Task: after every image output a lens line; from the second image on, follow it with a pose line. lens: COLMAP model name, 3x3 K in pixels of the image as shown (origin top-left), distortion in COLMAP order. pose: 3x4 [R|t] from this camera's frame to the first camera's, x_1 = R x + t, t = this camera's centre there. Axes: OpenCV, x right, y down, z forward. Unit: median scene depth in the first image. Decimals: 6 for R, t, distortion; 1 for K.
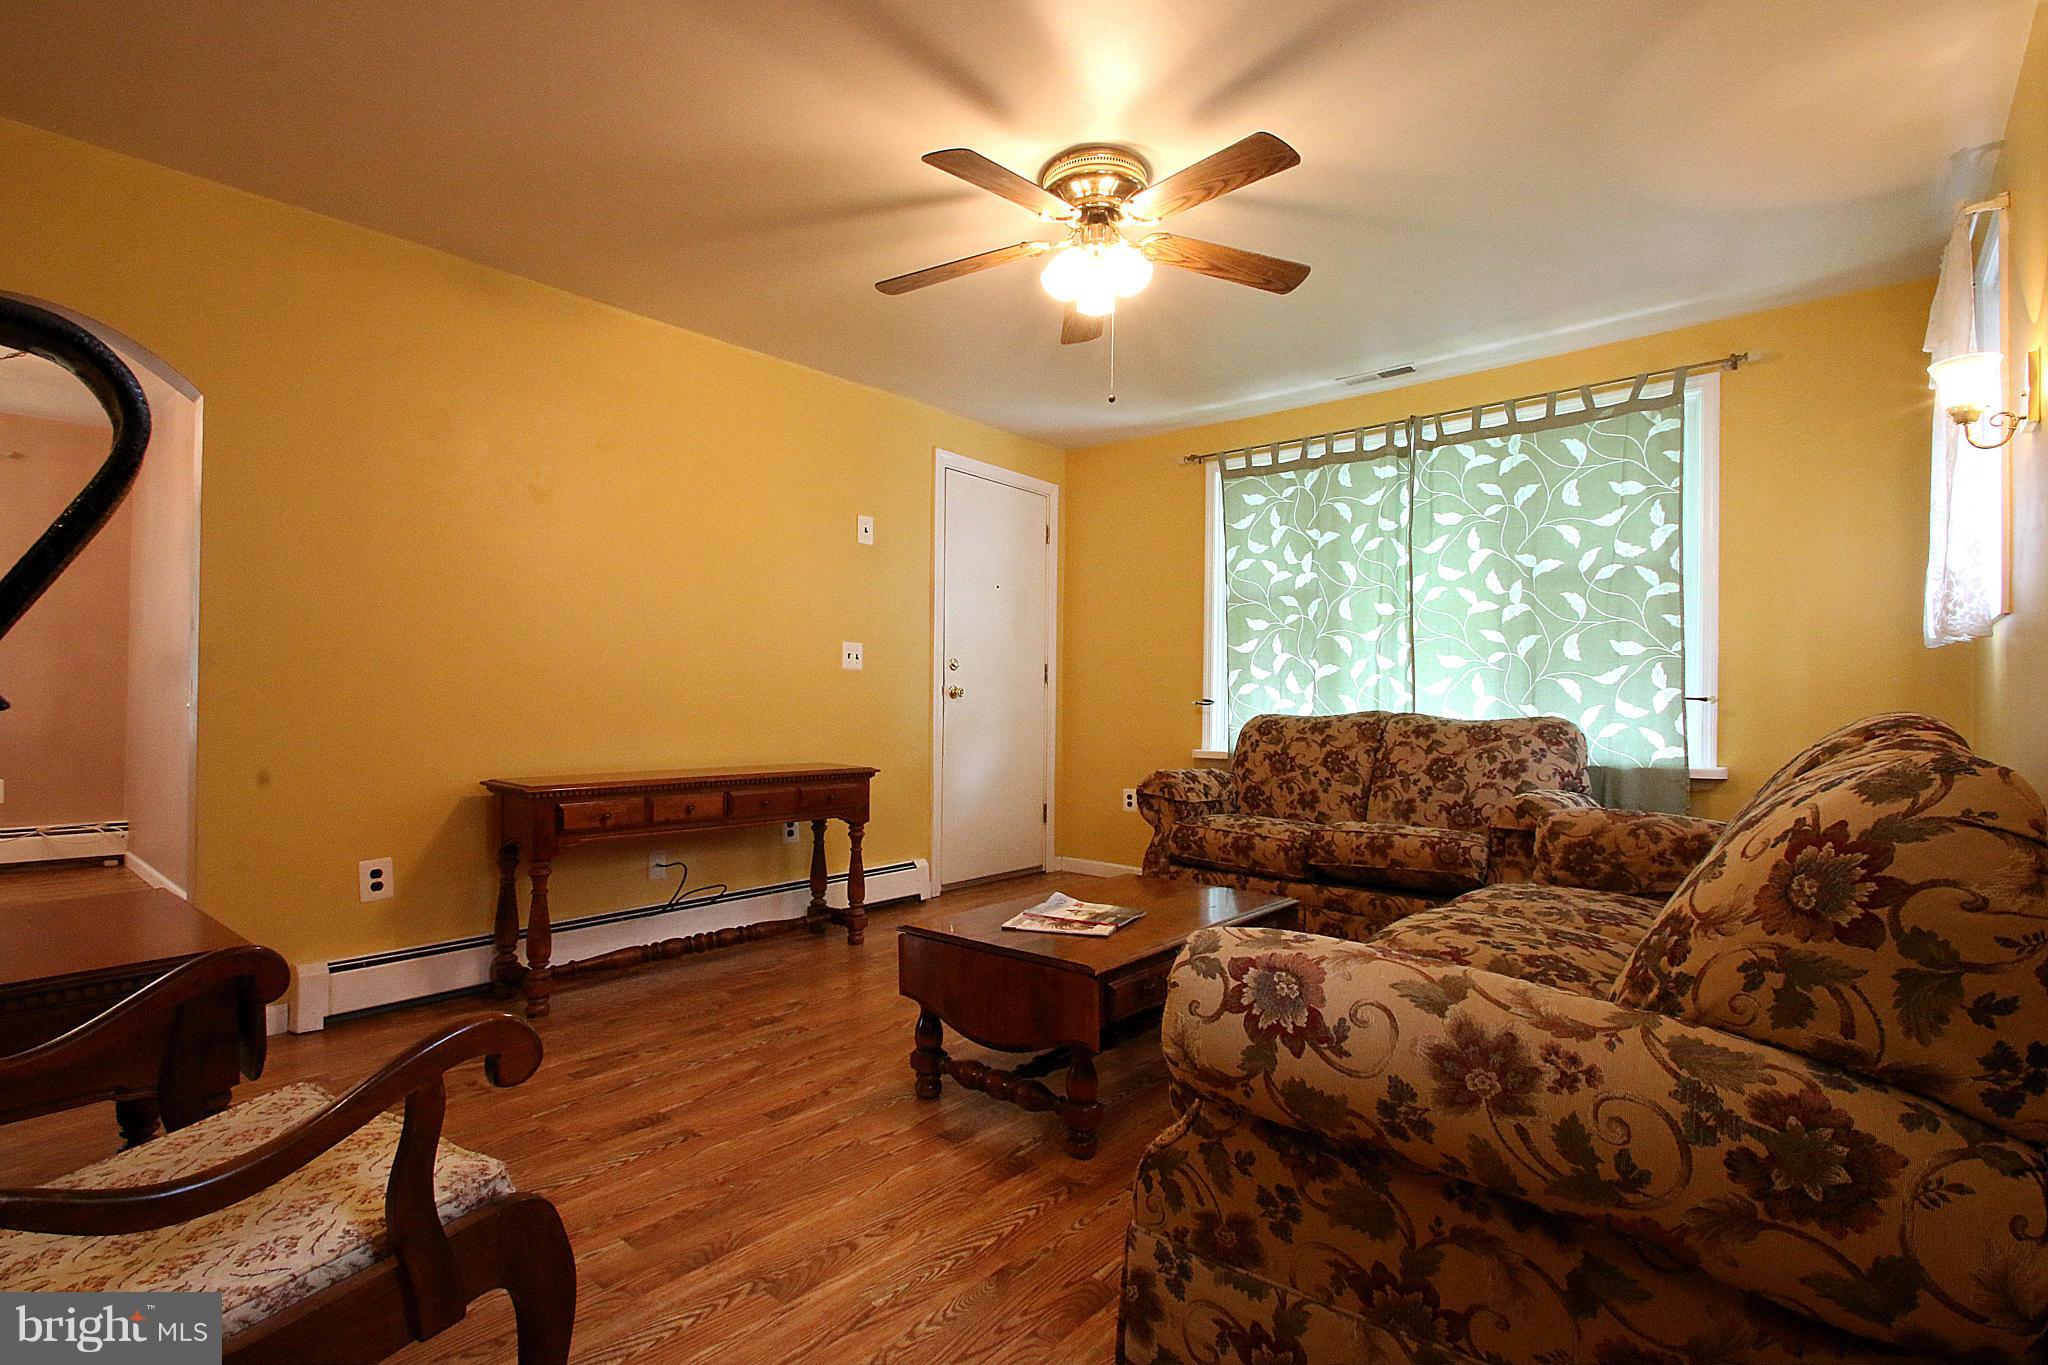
lens RADIAL K [[961.1, 0, 1011.6], [0, 961.1, 691.9], [0, 0, 1]] dist [0.010803, -0.017988]
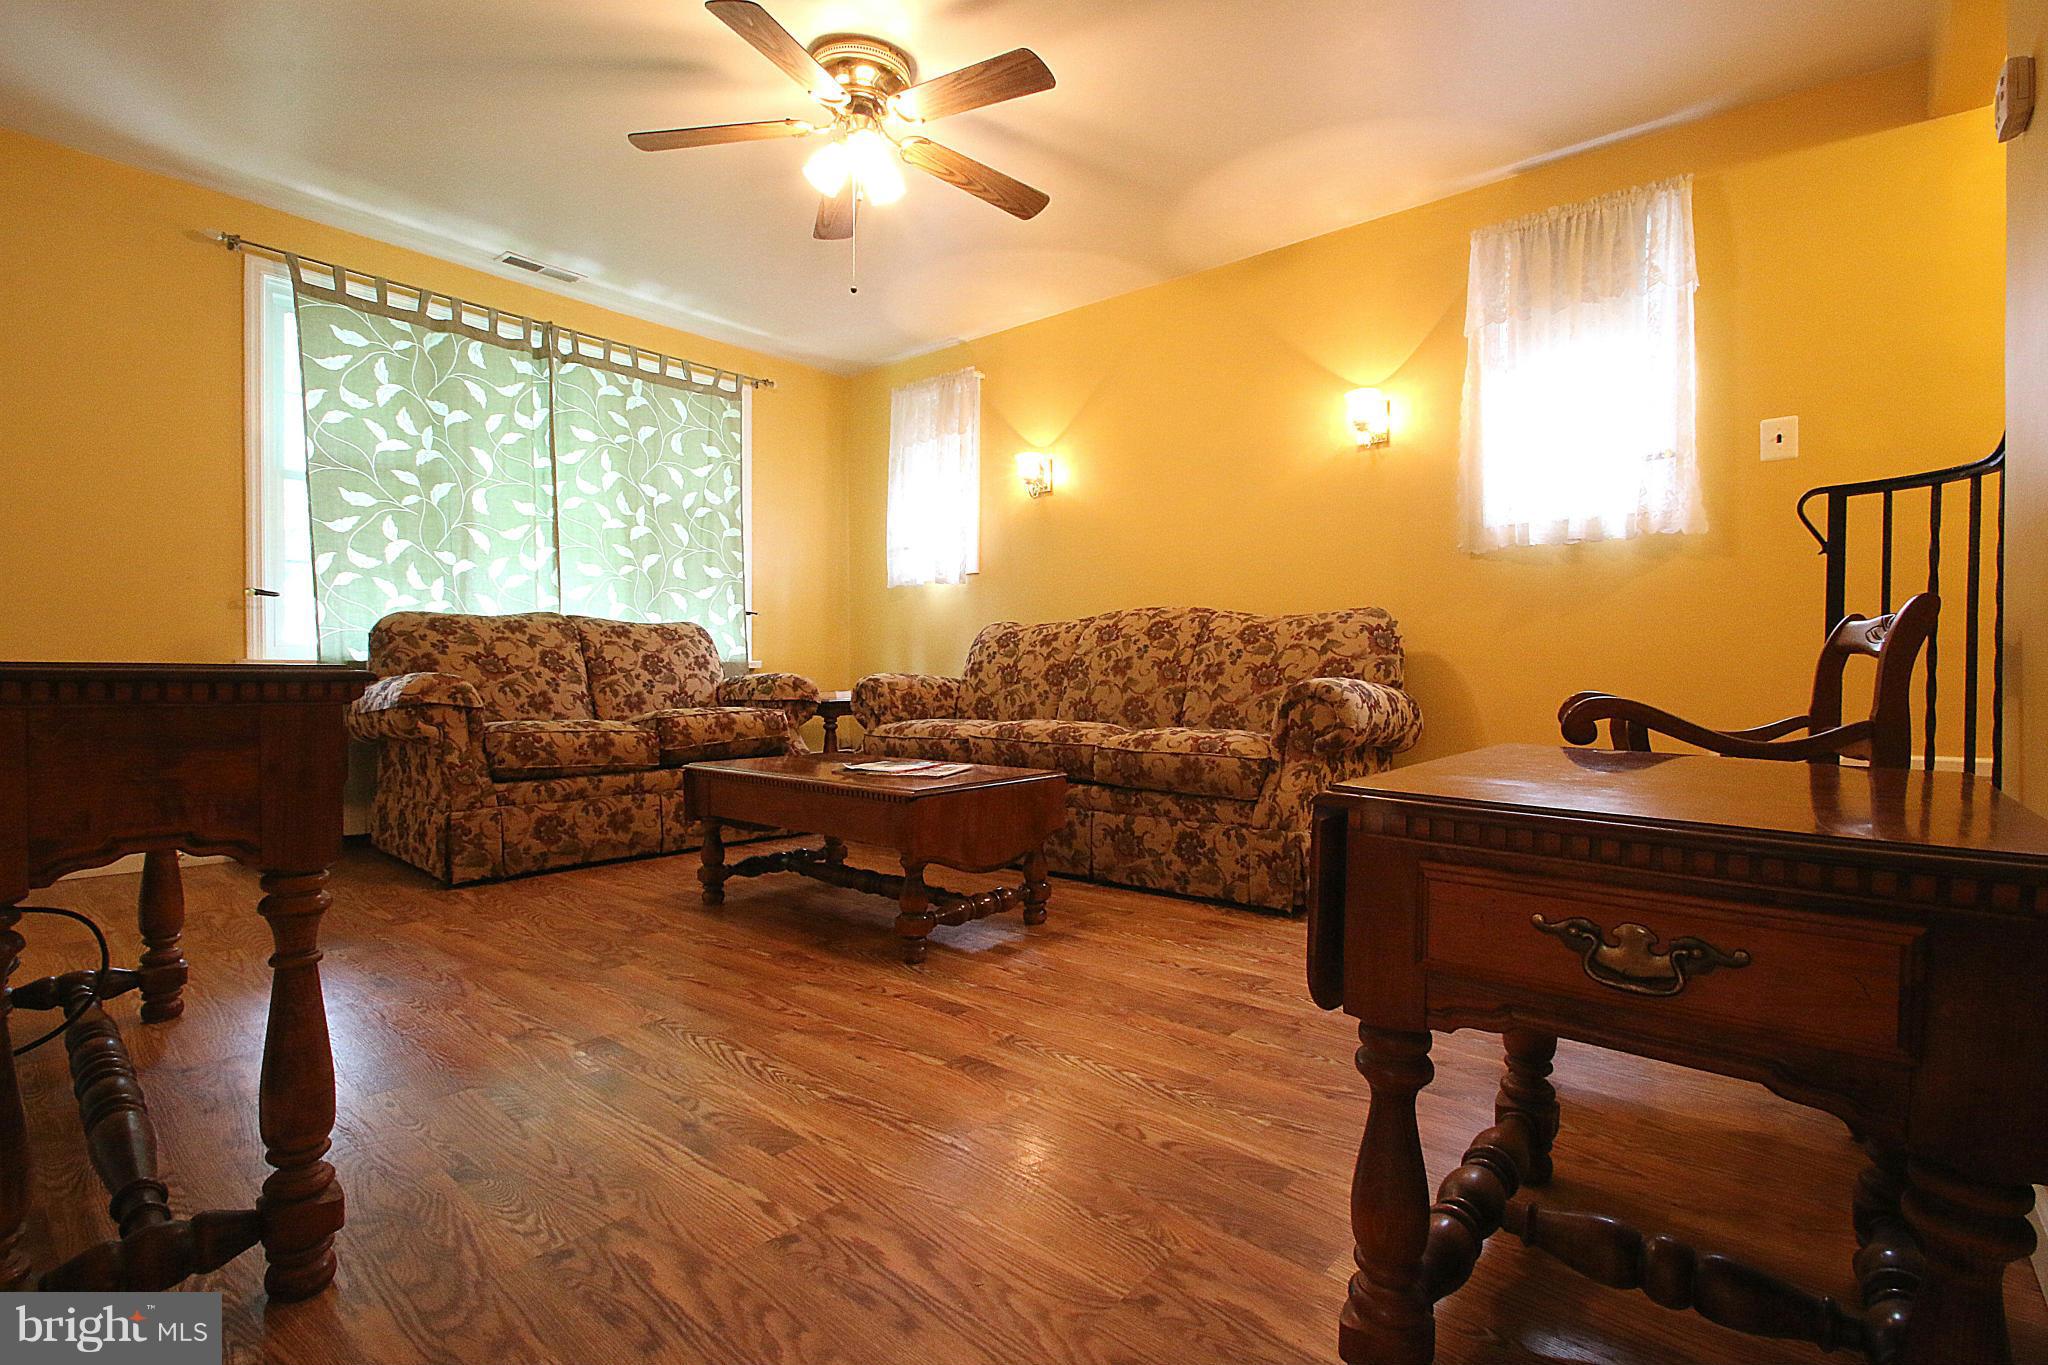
lens RADIAL K [[958.3, 0, 1015.9], [0, 958.3, 683.9], [0, 0, 1]] dist [0.005042, -0.011070]
pose [[-0.013983, -0.017934, 0.999741, -0.633932], [-0.010260, 0.999789, 0.017791, 0.073338], [-0.999850, -0.010009, -0.014164, 0.550478]]
